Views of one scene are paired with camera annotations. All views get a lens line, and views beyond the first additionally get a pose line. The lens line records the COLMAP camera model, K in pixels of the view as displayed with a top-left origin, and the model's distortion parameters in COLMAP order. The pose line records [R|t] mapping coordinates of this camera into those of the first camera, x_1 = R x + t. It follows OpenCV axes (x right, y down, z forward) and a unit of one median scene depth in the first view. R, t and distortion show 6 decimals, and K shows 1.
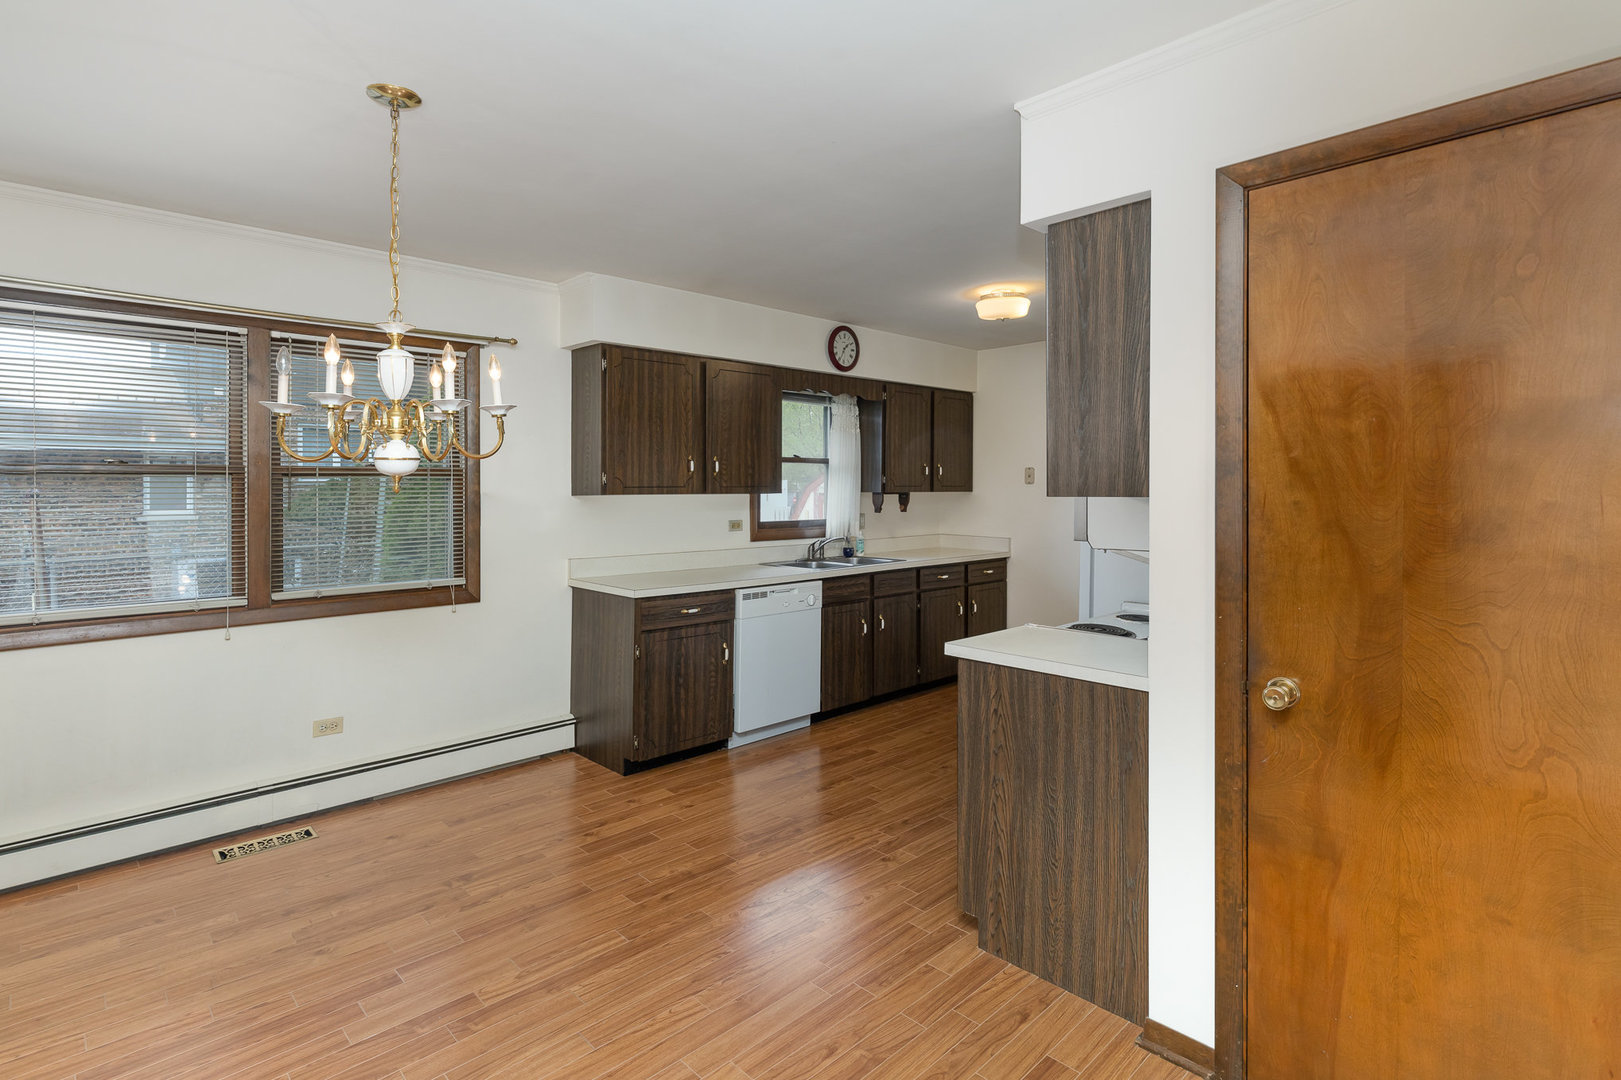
lens RADIAL K [[799.8, 0, 810.5], [0, 799.8, 540.0], [0, 0, 1]] dist [-0.000496, -0.000165]
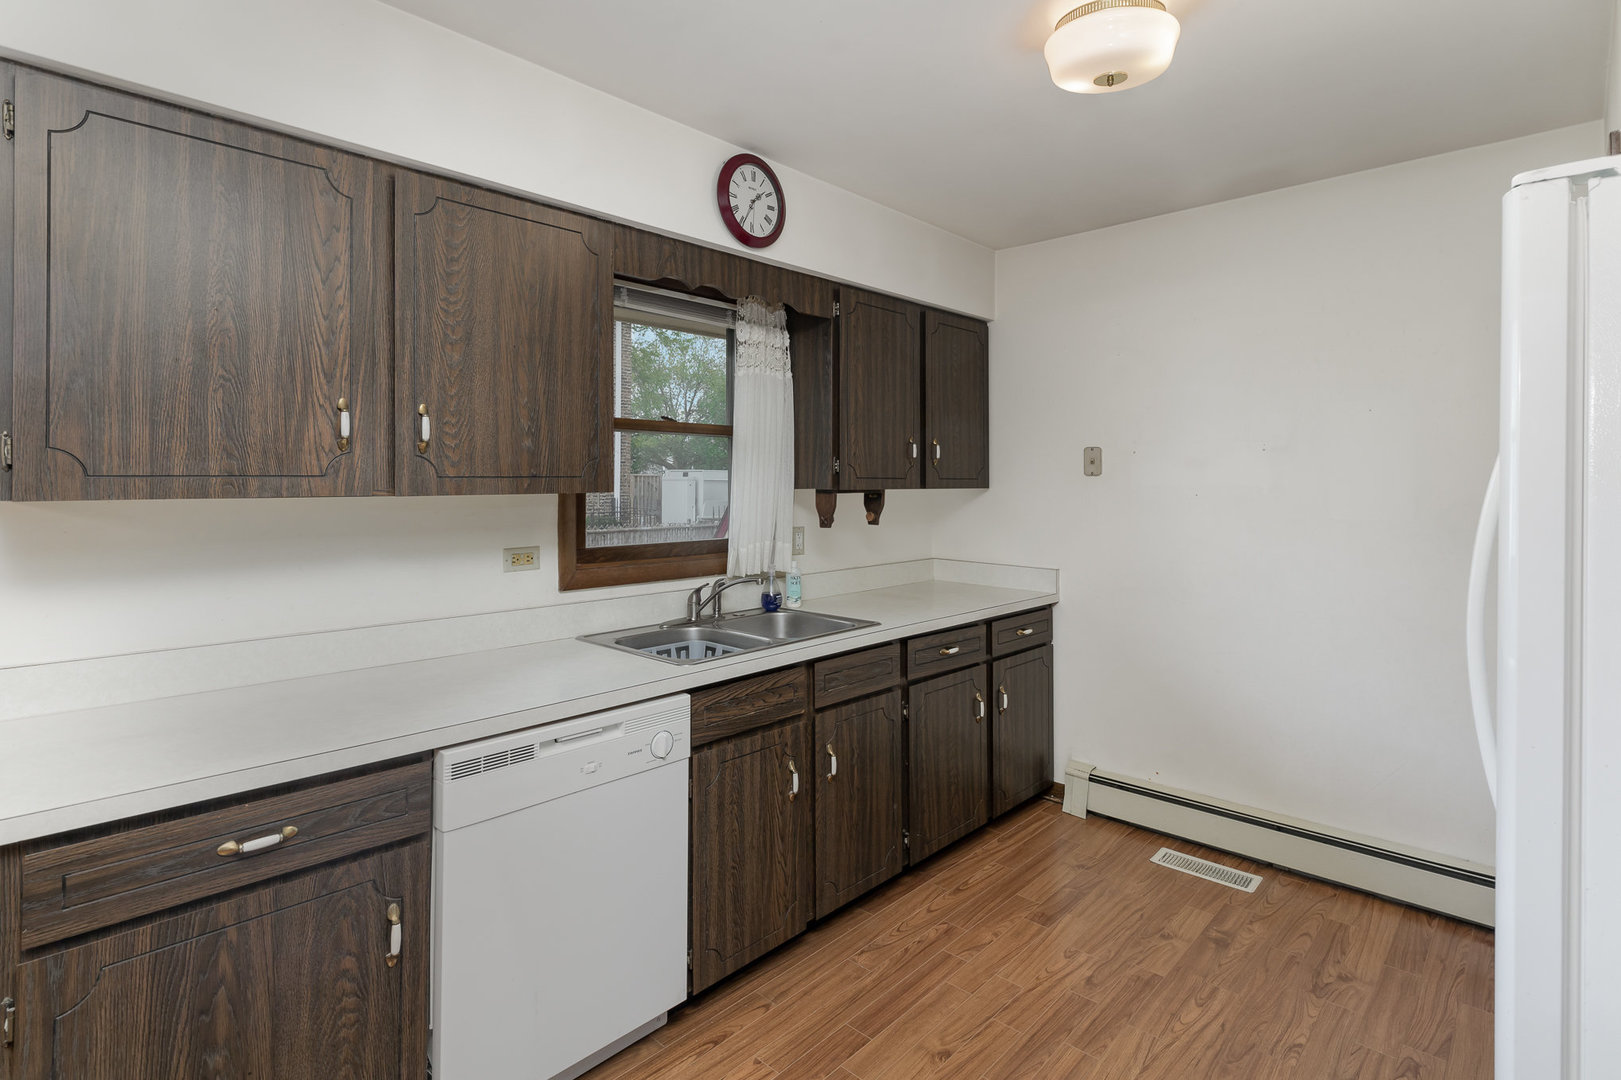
lens RADIAL K [[806.2, 0, 809.9], [0, 806.2, 485.1], [0, 0, 1]] dist [-0.002274, -0.000414]
pose [[0.998940, -0.001267, 0.046023, 0.055190], [0.004184, 0.997983, -0.063342, -0.031650], [-0.045850, 0.063467, 0.996930, 0.518926]]
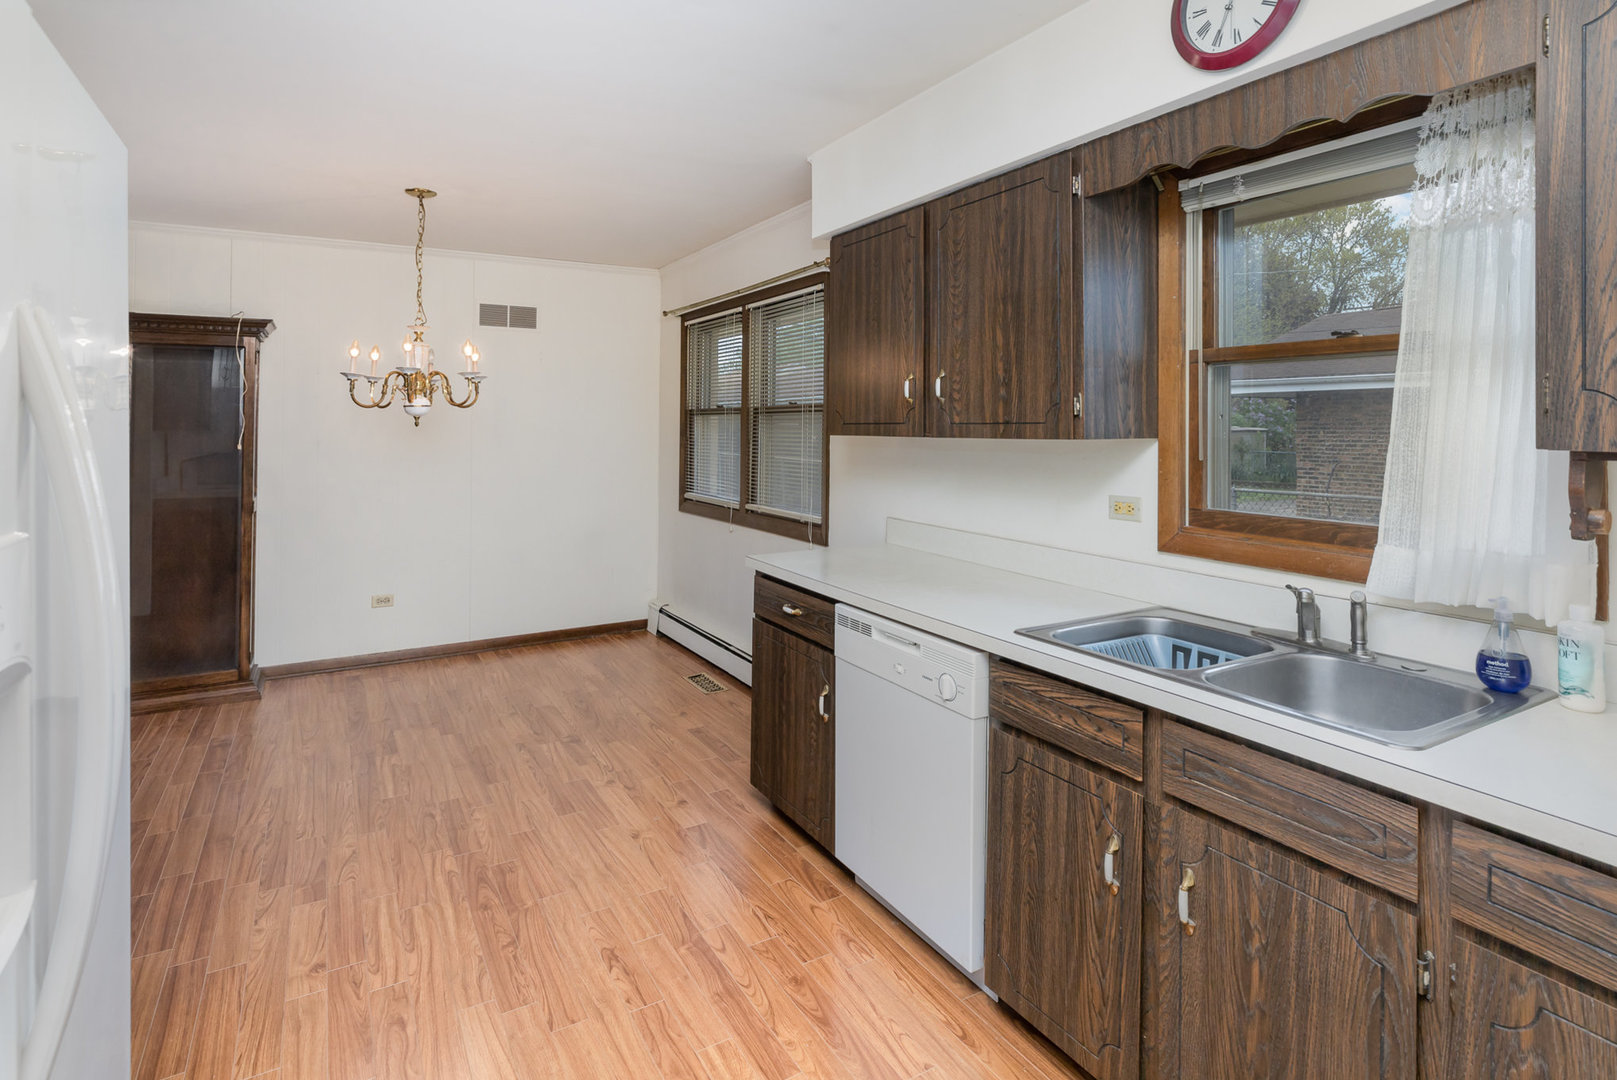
lens RADIAL K [[828.0, 0, 809.5], [0, 828.0, 433.1], [0, 0, 1]] dist [-0.001335, -0.000300]
pose [[-0.236883, 0.006778, -0.971515, 0.413966], [-0.073546, 0.996981, 0.024889, -0.060857], [0.968751, 0.077347, -0.235669, 0.943289]]
